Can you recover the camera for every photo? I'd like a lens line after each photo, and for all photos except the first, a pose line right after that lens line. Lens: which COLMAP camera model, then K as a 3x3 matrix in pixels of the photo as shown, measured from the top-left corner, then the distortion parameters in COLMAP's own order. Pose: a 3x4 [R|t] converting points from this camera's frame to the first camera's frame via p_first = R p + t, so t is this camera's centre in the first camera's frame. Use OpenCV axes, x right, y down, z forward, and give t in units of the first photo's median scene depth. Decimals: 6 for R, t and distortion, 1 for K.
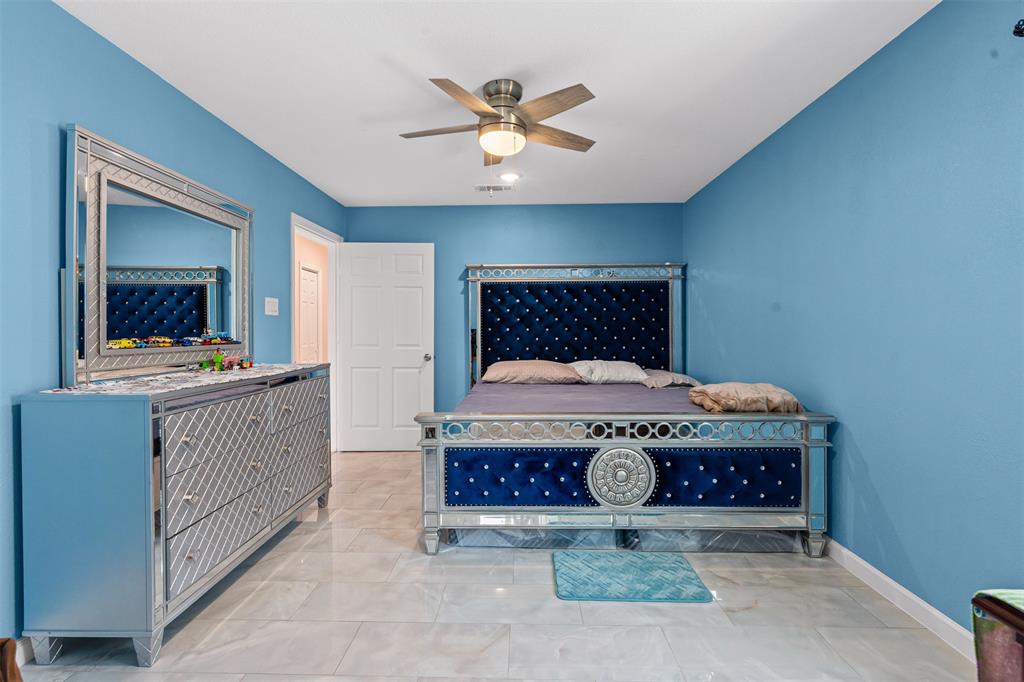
lens RADIAL K [[473.3, 0, 510.9], [0, 473.3, 340.5], [0, 0, 1]] dist [-0.010784, 0.004017]
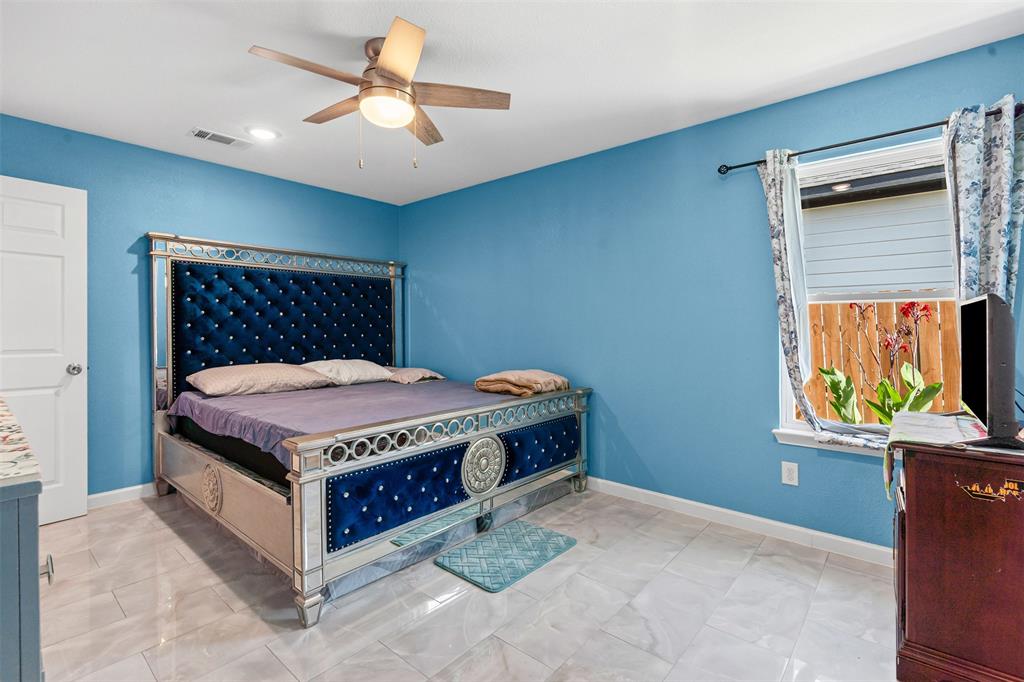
lens RADIAL K [[473.3, 0, 514.9], [0, 473.3, 332.3], [0, 0, 1]] dist [-0.010784, 0.004017]
pose [[0.625530, -0.005448, 0.780181, -0.539797], [0.014251, 0.999889, -0.004443, -0.004090], [-0.780070, 0.013898, 0.625538, 0.270099]]
